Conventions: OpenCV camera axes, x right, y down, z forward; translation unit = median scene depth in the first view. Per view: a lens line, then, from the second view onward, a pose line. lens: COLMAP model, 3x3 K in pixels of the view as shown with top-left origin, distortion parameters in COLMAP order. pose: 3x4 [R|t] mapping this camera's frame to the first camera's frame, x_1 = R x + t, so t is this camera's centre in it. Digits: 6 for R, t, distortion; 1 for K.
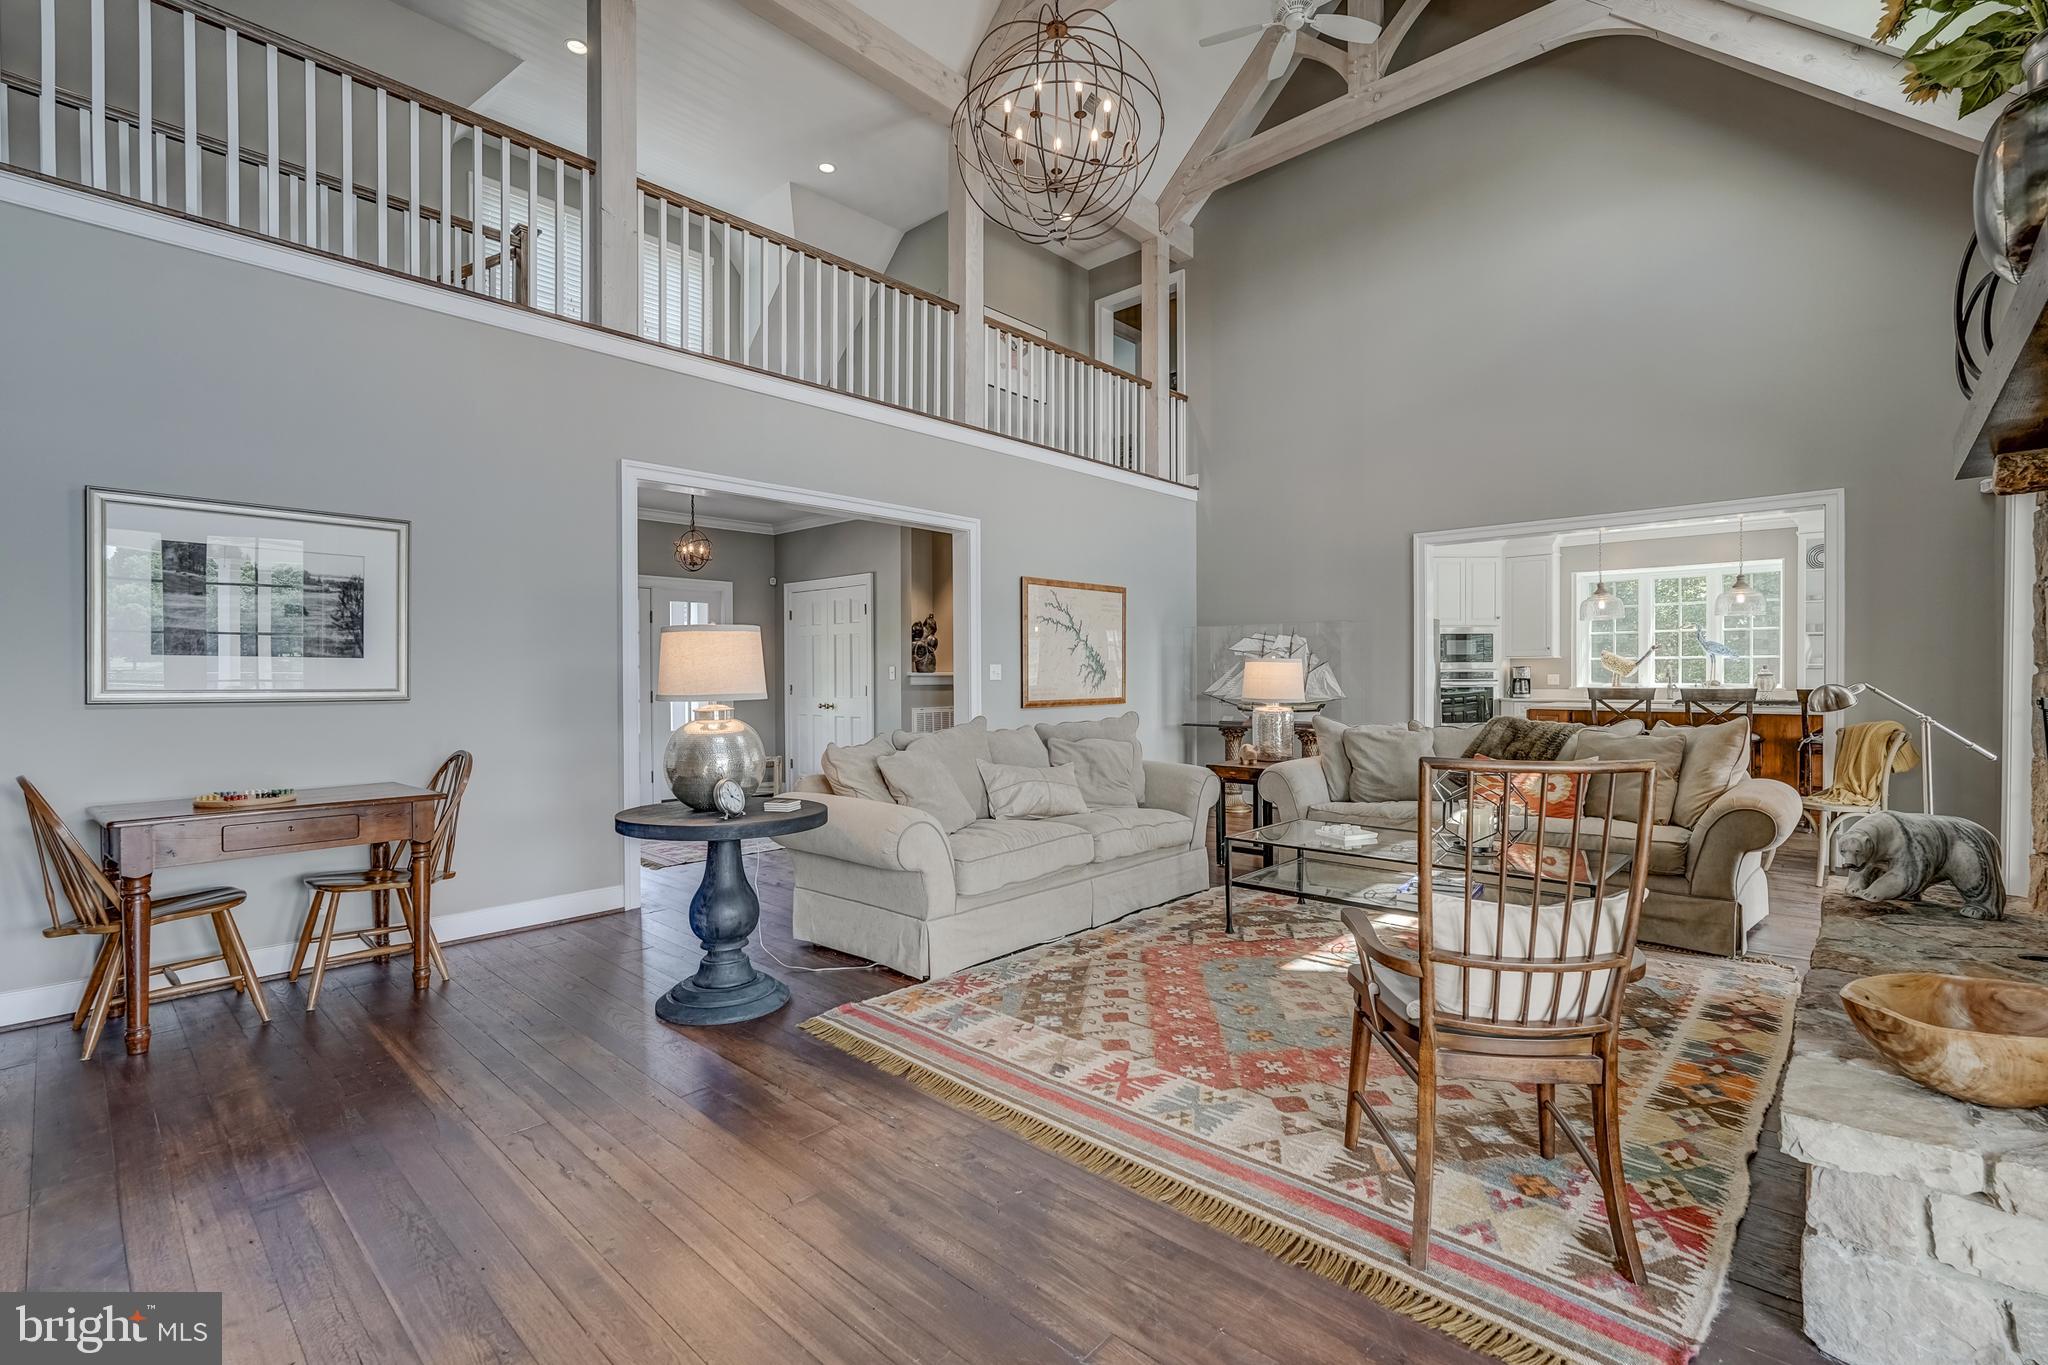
lens RADIAL K [[894.5, 0, 1020.3], [0, 894.5, 686.3], [0, 0, 1]] dist [-0.005595, 0.000598]
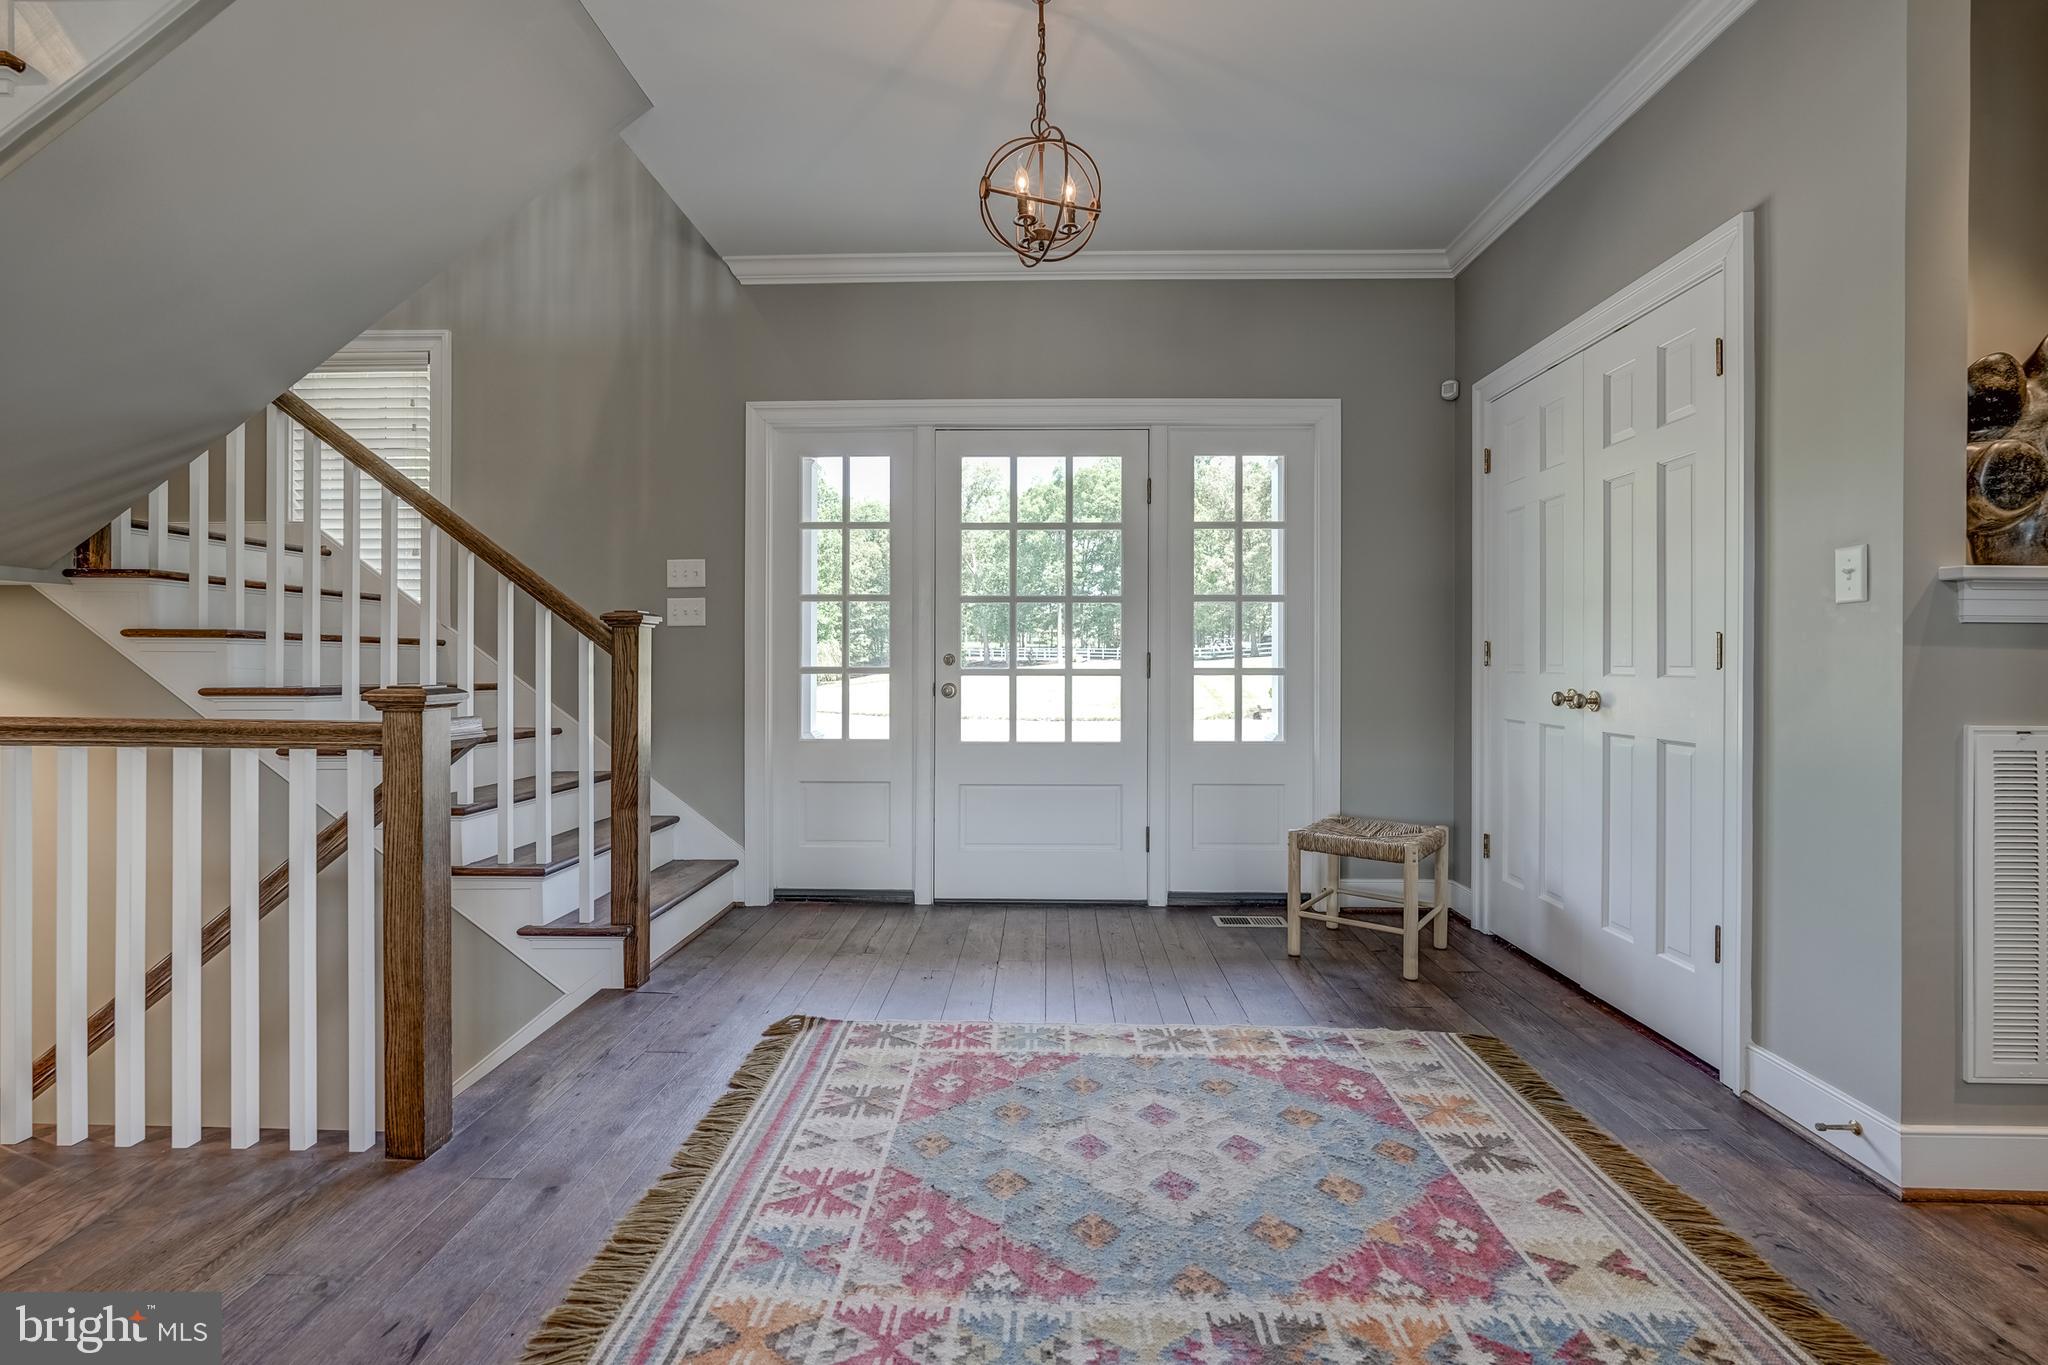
lens RADIAL K [[894.5, 0, 1025.7], [0, 894.5, 669.7], [0, 0, 1]] dist [-0.005595, 0.000598]
pose [[0.653404, 0.013030, -0.756897, -0.099774], [-0.008826, 0.999915, 0.009594, 0.009756], [0.756958, 0.000412, 0.653464, 0.634540]]
